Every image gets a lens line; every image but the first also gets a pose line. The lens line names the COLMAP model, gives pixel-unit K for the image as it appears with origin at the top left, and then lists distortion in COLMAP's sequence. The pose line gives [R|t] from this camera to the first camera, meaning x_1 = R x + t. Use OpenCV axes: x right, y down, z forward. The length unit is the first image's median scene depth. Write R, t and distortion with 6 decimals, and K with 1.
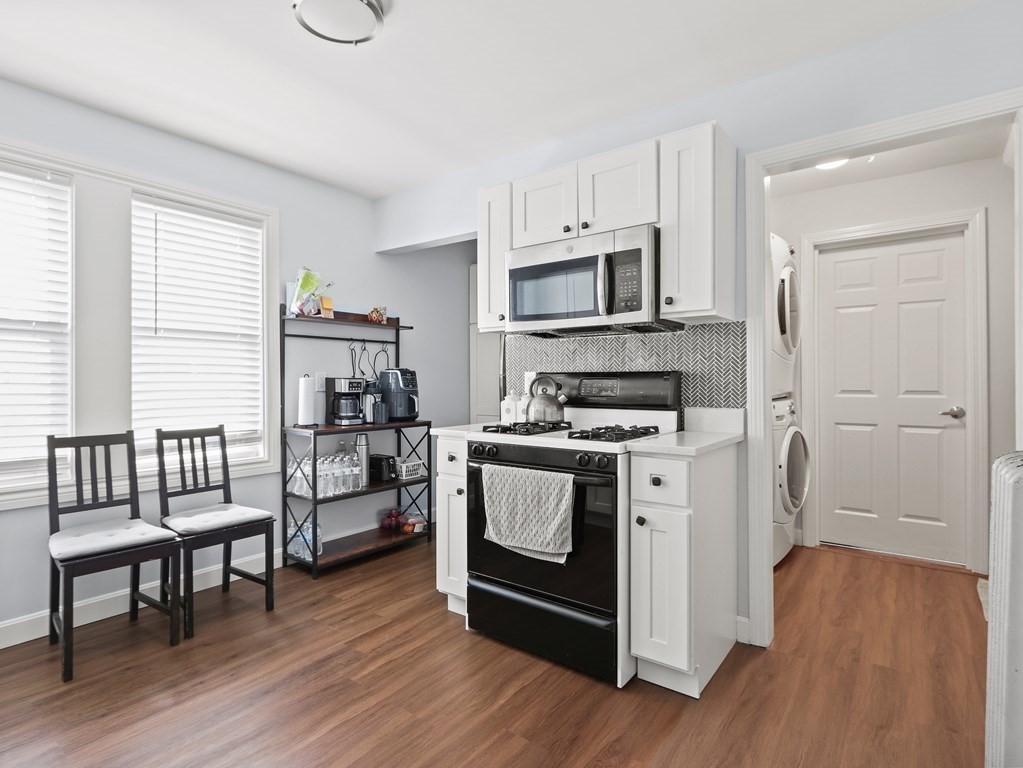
lens RADIAL K [[540.1, 0, 515.9], [0, 540.1, 382.2], [0, 0, 1]] dist [0.001723, 0.000890]
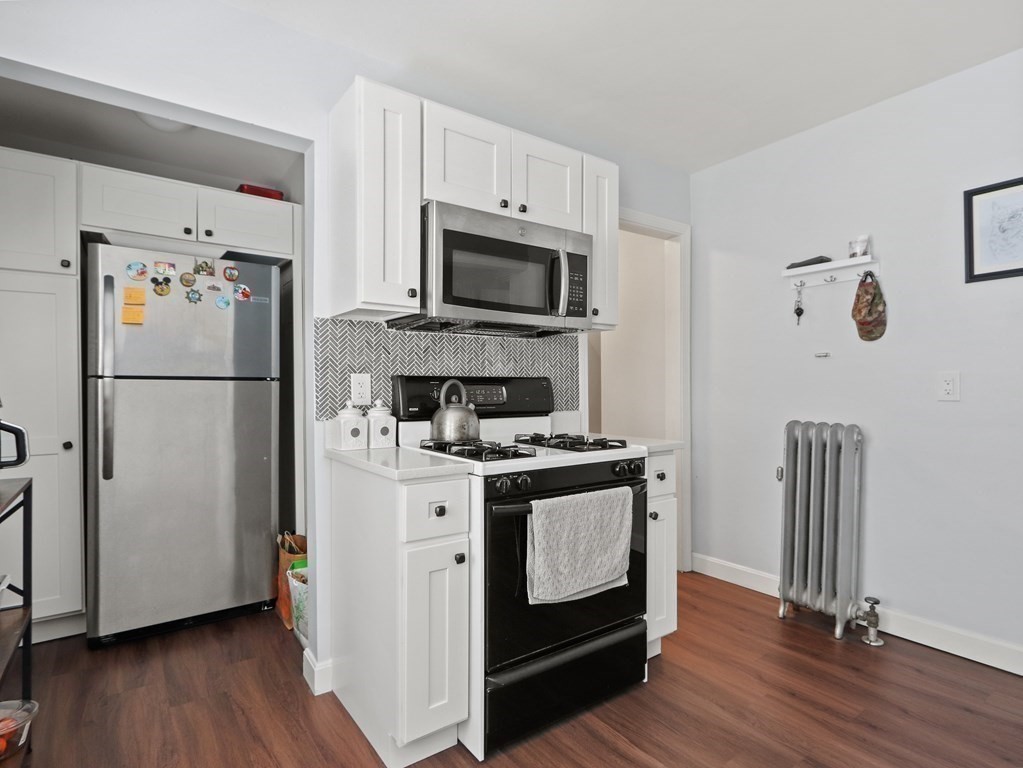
lens RADIAL K [[540.1, 0, 510.3], [0, 540.1, 386.8], [0, 0, 1]] dist [0.001723, 0.000890]
pose [[0.296969, 0.000396, 0.954887, -0.828388], [0.002477, 0.999996, -0.001185, -0.001836], [-0.954884, 0.002717, 0.296967, 0.884268]]
